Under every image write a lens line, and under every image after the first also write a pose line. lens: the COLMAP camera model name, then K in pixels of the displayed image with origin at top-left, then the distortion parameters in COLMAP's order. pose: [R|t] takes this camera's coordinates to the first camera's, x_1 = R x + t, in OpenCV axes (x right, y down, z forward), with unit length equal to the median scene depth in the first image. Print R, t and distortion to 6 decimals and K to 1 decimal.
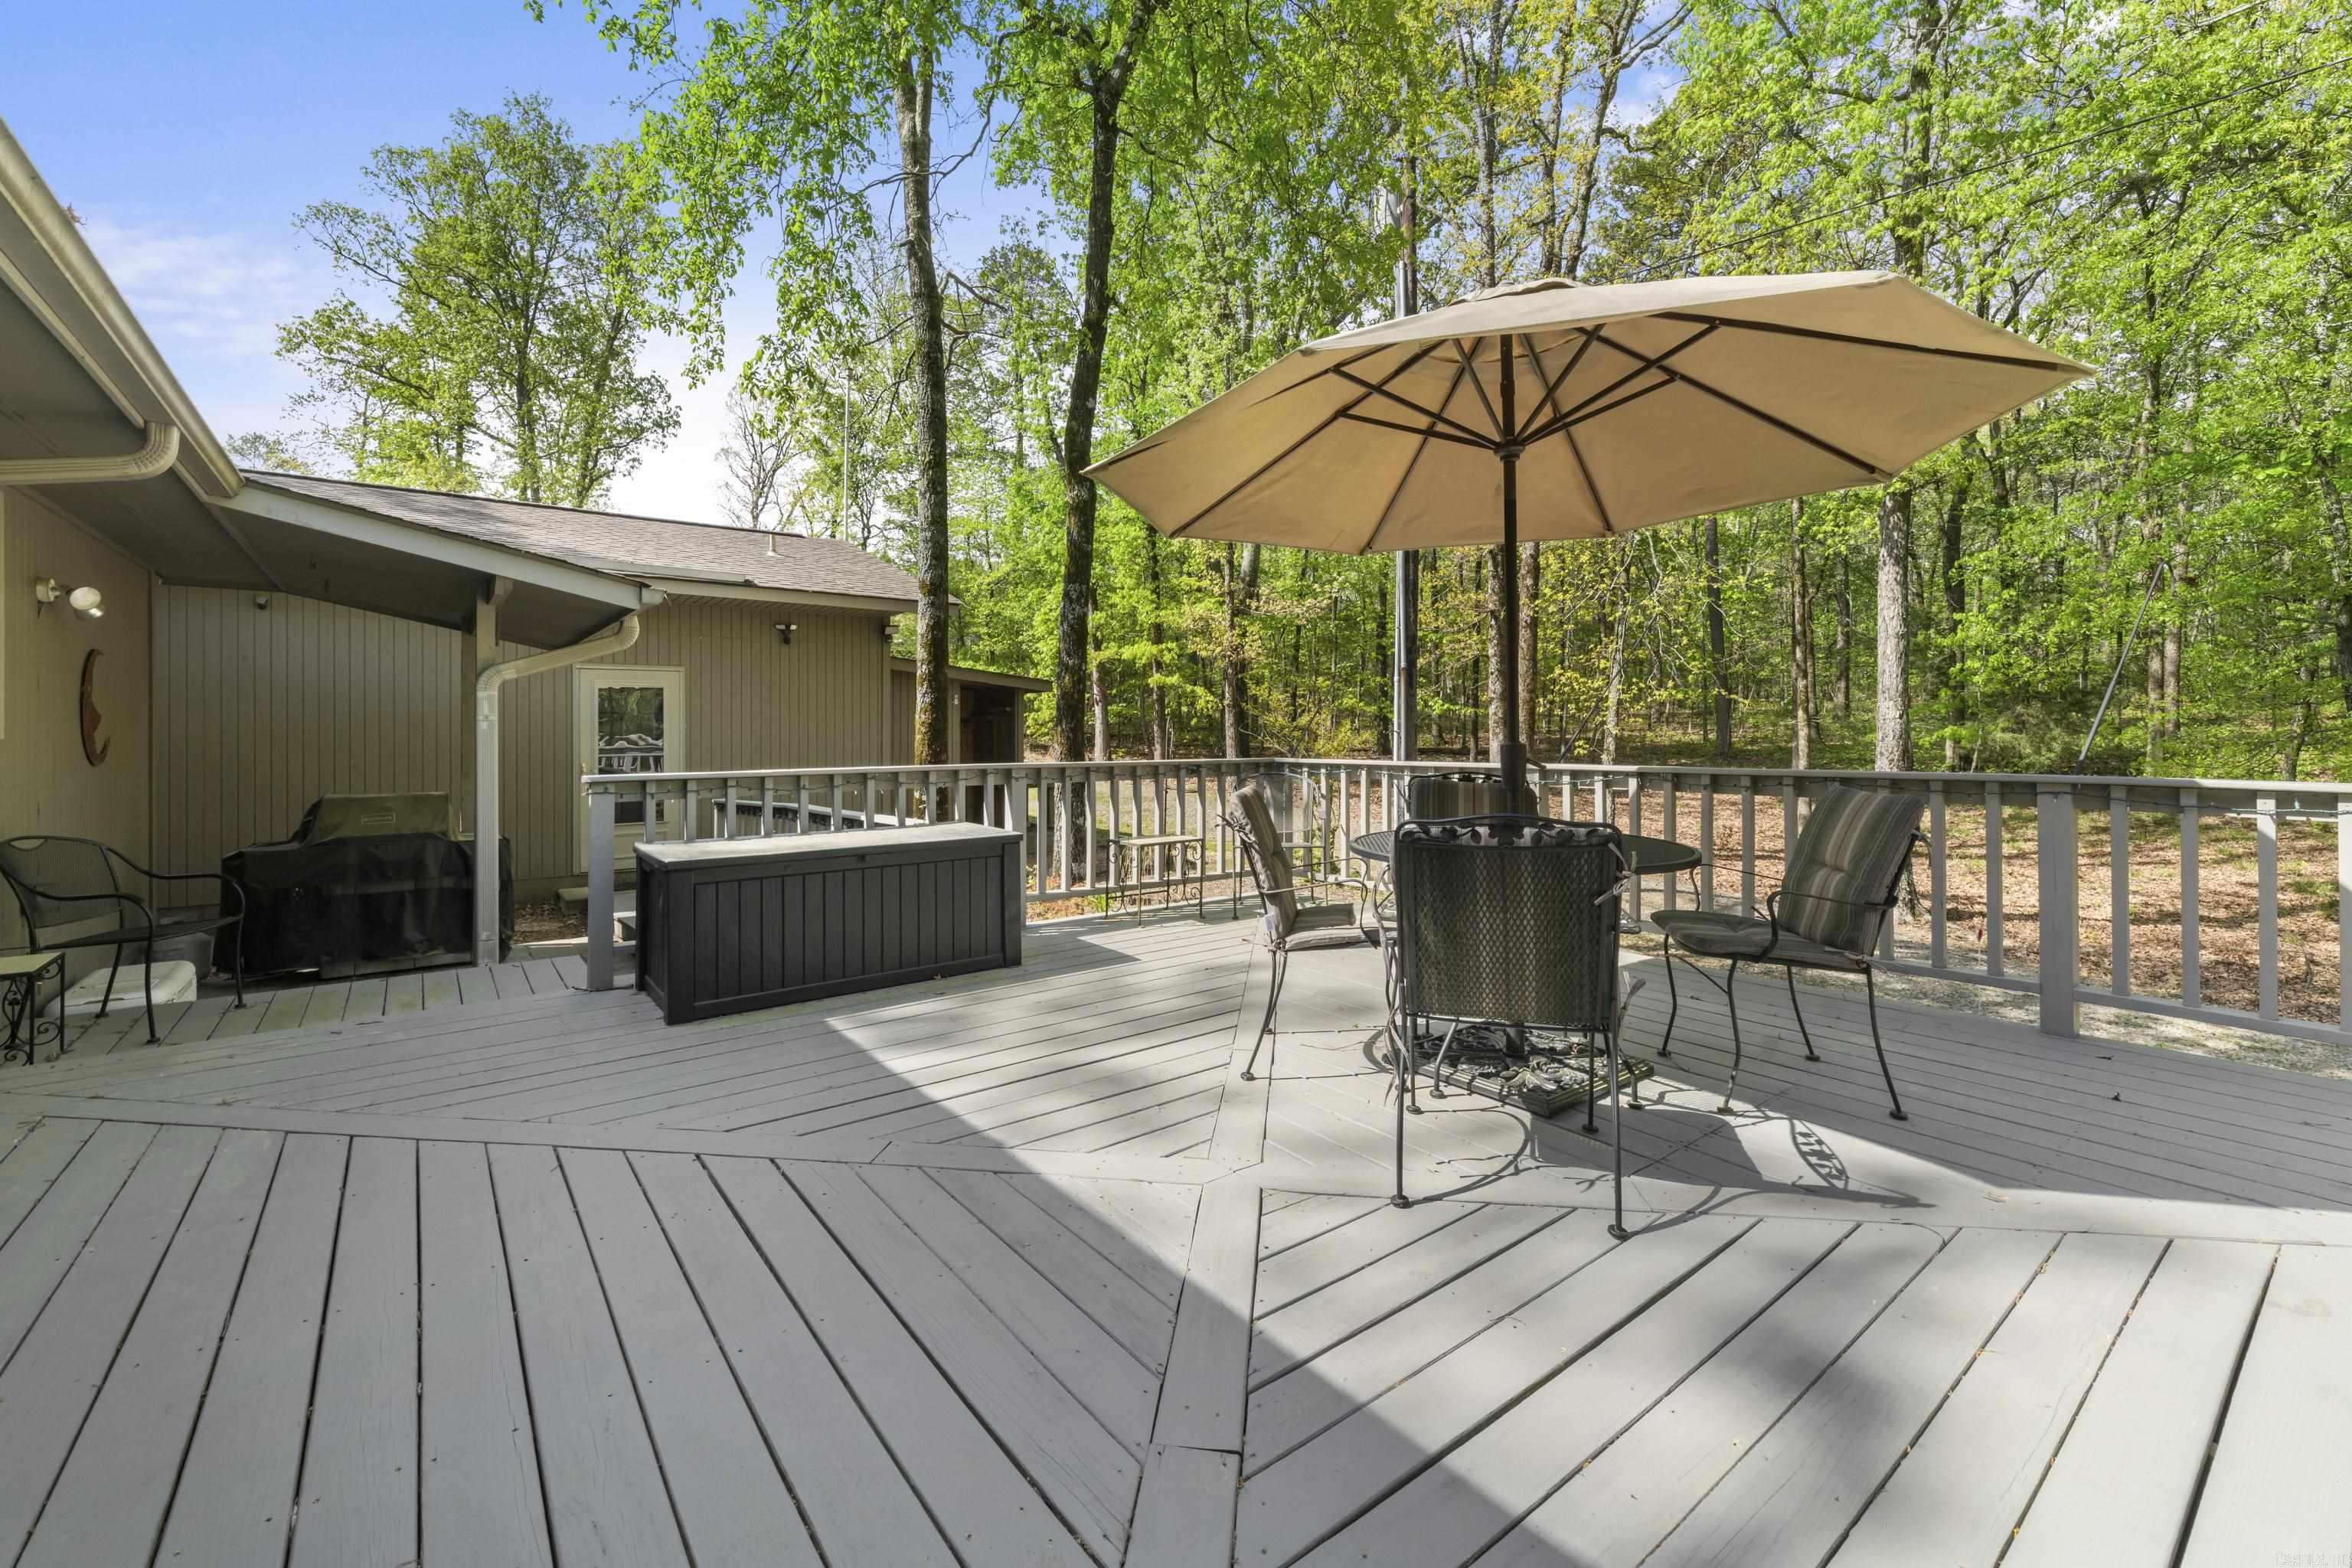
lens RADIAL K [[972.1, 0, 1166.1], [0, 972.1, 737.1], [0, 0, 1]] dist [0.000012, -0.000022]
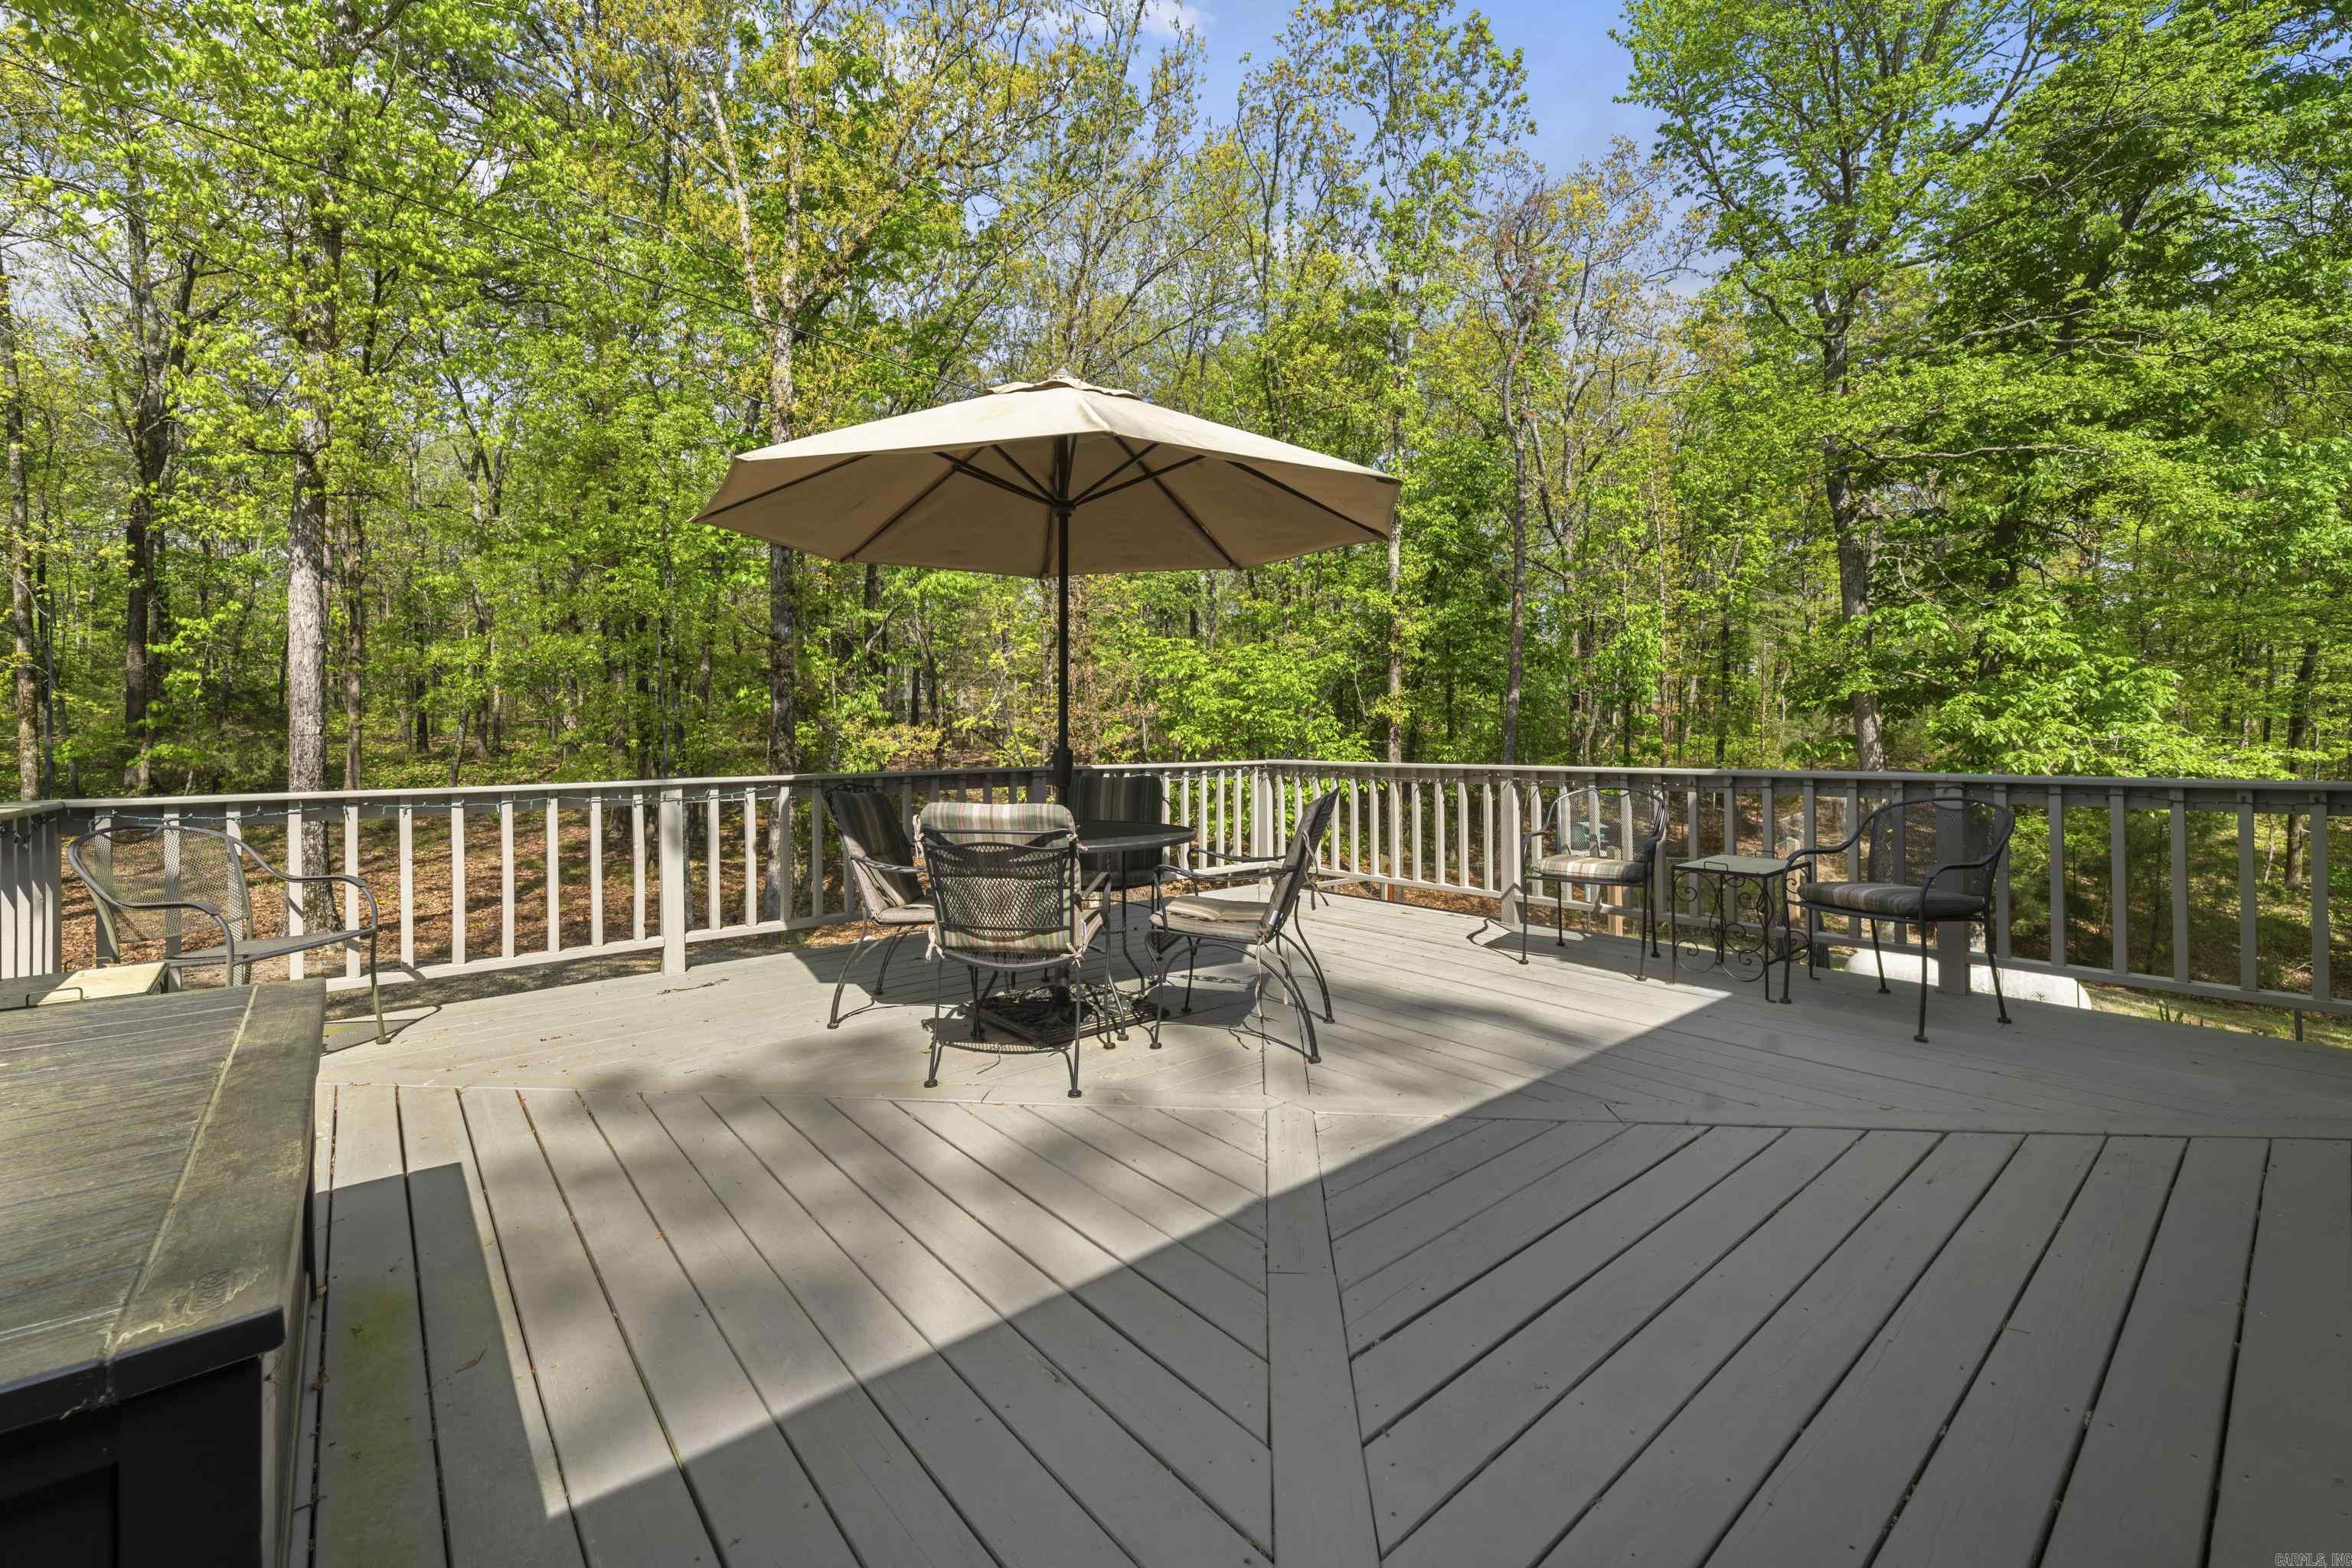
lens RADIAL K [[972.1, 0, 1166.1], [0, 972.1, 737.1], [0, 0, 1]] dist [0.000012, -0.000022]
pose [[-0.040451, 0.004170, 0.999173, -0.839562], [0.015132, 0.999879, -0.003560, -0.002941], [-0.999067, 0.014975, -0.040509, 0.885957]]
